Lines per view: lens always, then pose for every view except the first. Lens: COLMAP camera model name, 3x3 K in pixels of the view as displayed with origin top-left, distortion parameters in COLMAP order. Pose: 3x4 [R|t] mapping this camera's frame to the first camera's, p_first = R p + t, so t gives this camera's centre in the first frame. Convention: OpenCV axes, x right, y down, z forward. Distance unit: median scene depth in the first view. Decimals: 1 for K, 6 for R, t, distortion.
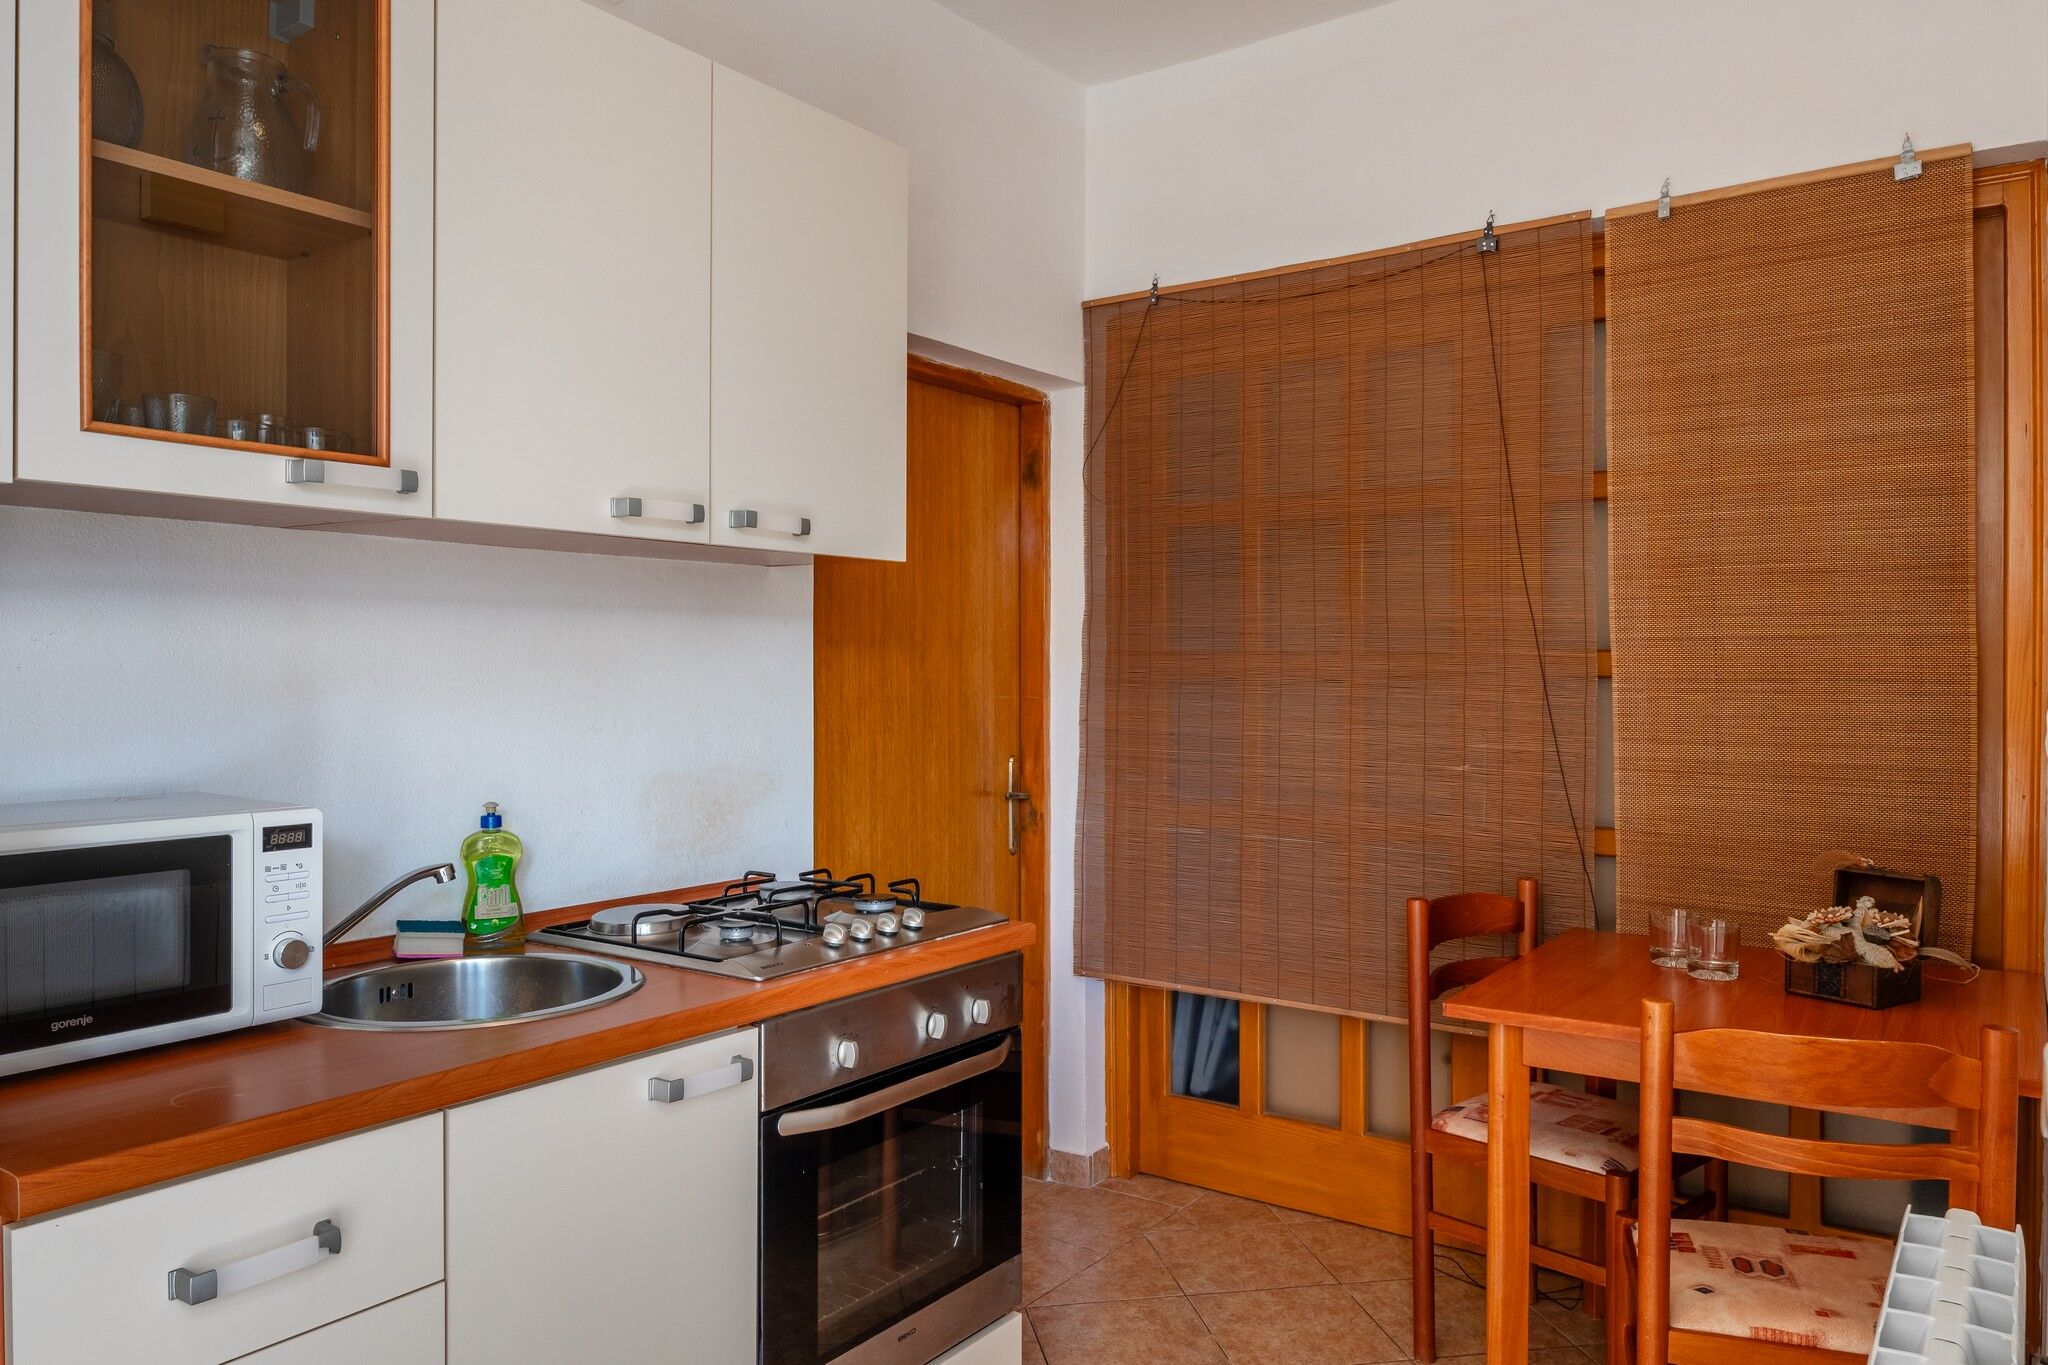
lens RADIAL K [[1430.5, 0, 1021.6], [0, 1430.5, 668.8], [0, 0, 1]] dist [-0.000719, -0.004460]
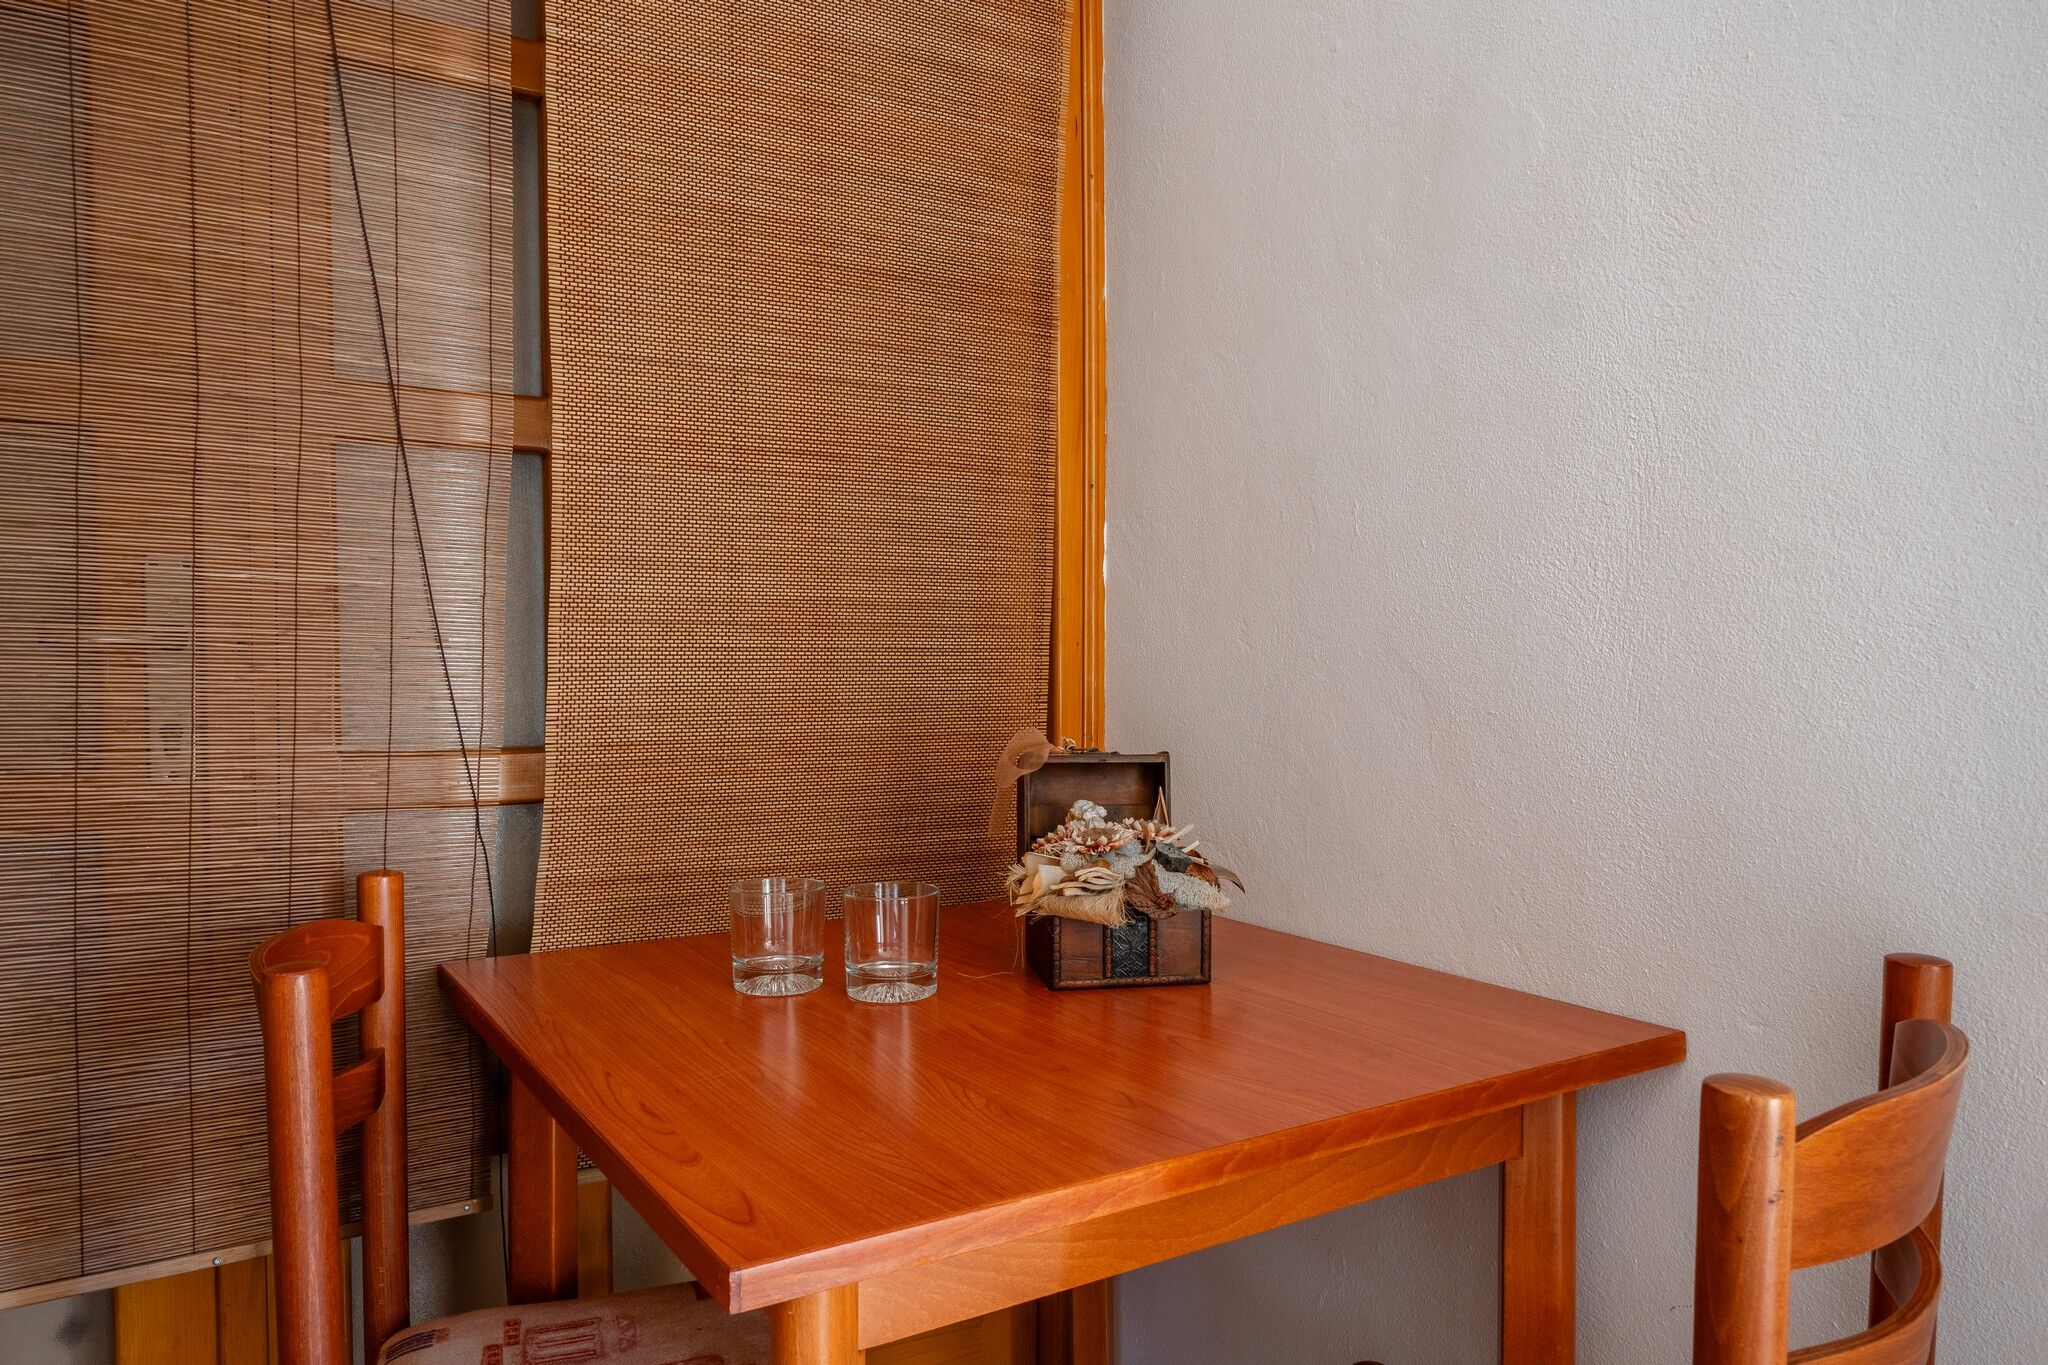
lens RADIAL K [[1427.9, 0, 1024.0], [0, 1427.9, 682.5], [0, 0, 1]] dist [0.001679, -0.007265]
pose [[0.394130, -0.028090, 0.918625, 0.031718], [0.003914, 0.999575, 0.028887, 0.083535], [-0.919046, -0.007790, 0.394072, 0.705881]]
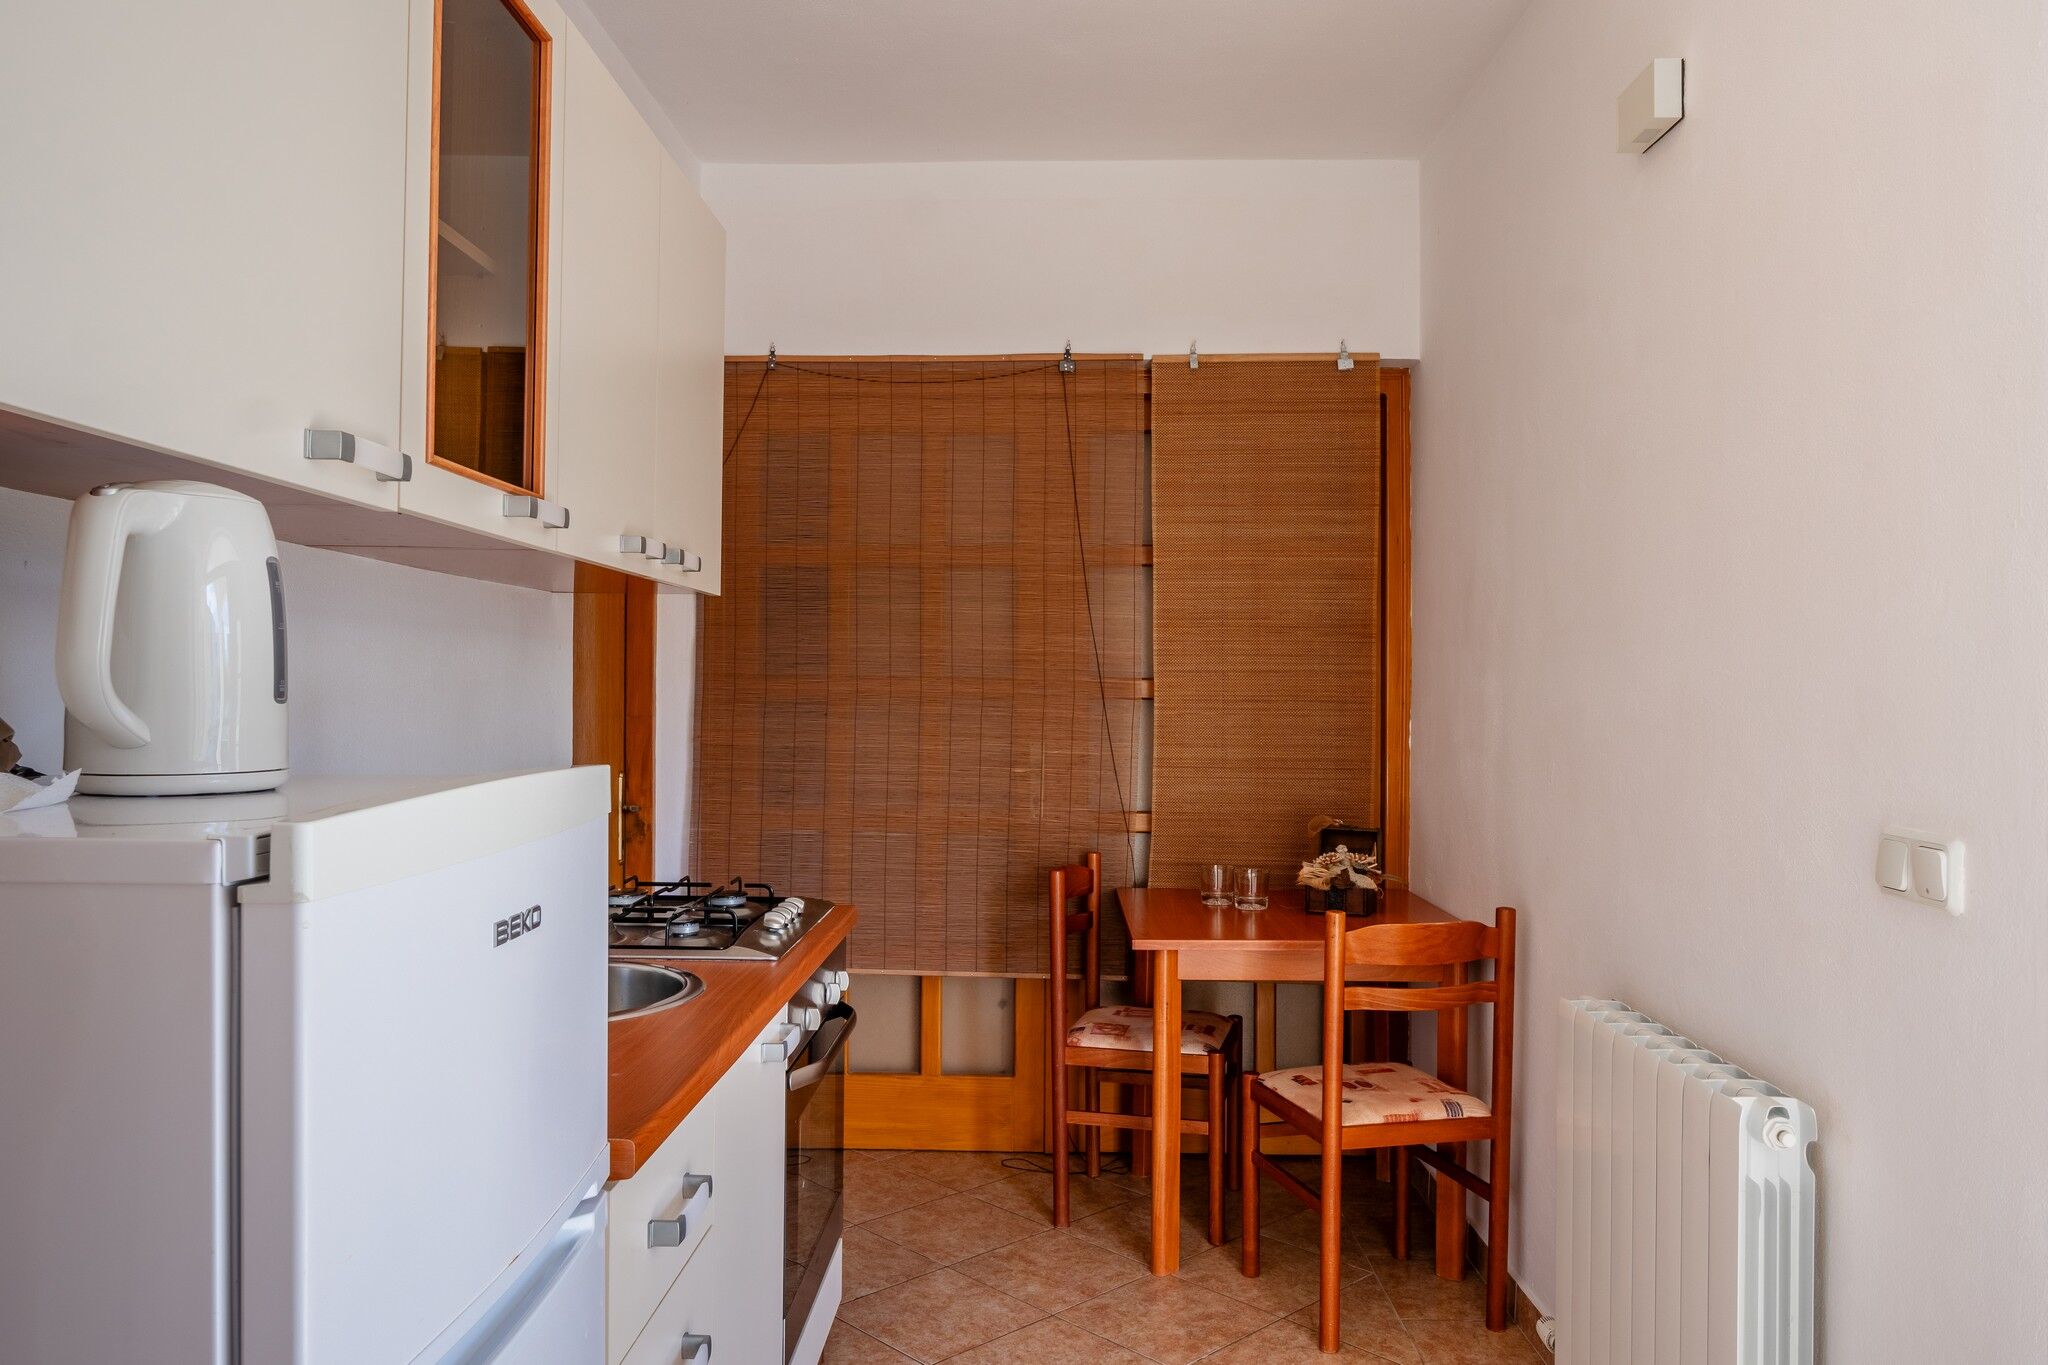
lens RADIAL K [[1422.9, 0, 1000.5], [0, 1422.9, 667.6], [0, 0, 1]] dist [-0.004575, -0.000918]
pose [[0.832943, 0.013098, 0.553203, -0.485756], [-0.005515, 0.999867, -0.015370, -0.002294], [-0.553331, 0.009751, 0.832905, -0.046845]]
